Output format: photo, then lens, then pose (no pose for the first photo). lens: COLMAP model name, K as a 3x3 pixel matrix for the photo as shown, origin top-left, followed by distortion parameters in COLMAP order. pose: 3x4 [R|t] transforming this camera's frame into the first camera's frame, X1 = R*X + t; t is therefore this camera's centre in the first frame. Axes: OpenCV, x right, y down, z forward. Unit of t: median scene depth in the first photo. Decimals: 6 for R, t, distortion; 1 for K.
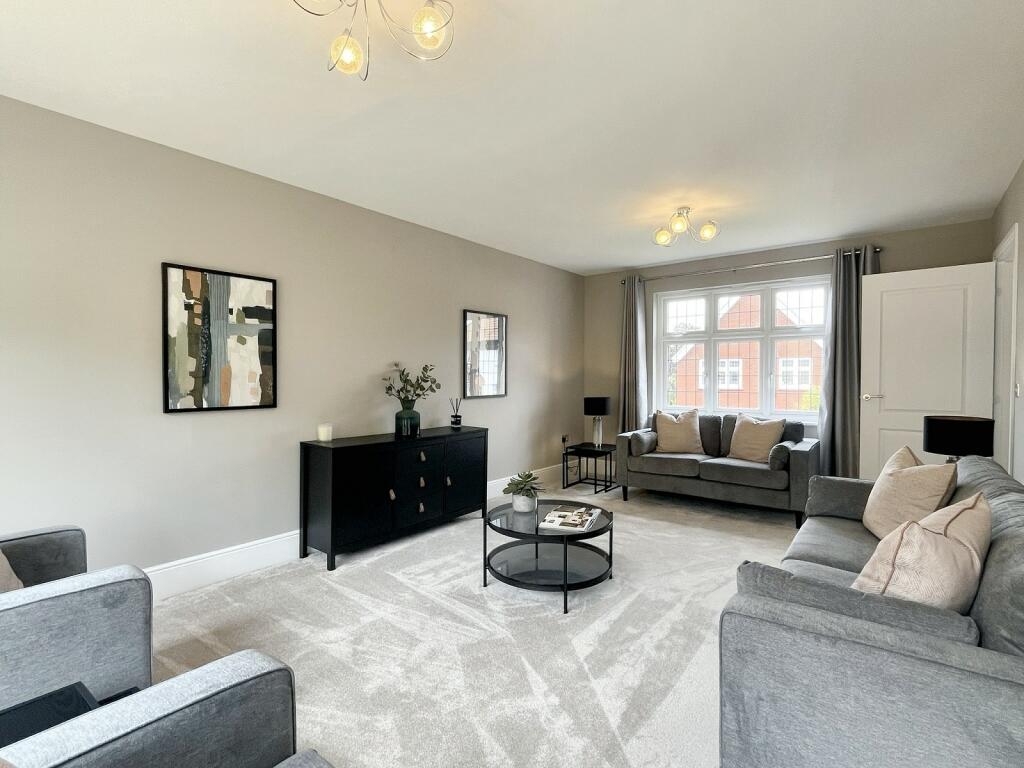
lens RADIAL K [[502.3, 0, 512.0], [0, 502.3, 384.0], [0, 0, 1]] dist [0.001075, 0.000006]
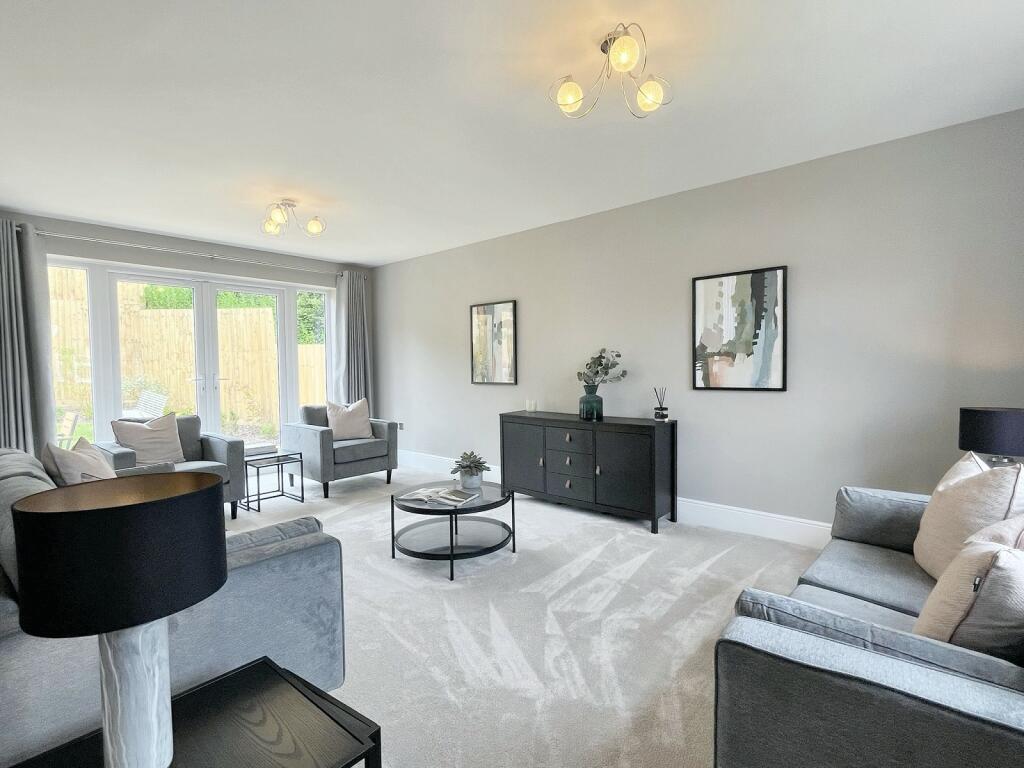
lens RADIAL K [[502.3, 0, 512.0], [0, 502.3, 384.0], [0, 0, 1]] dist [0.001075, 0.000006]
pose [[-0.057834, 0.047094, -0.997215, 0.937187], [0.003320, 0.998890, 0.046980, -0.024178], [0.998321, -0.000593, -0.057927, 0.976059]]
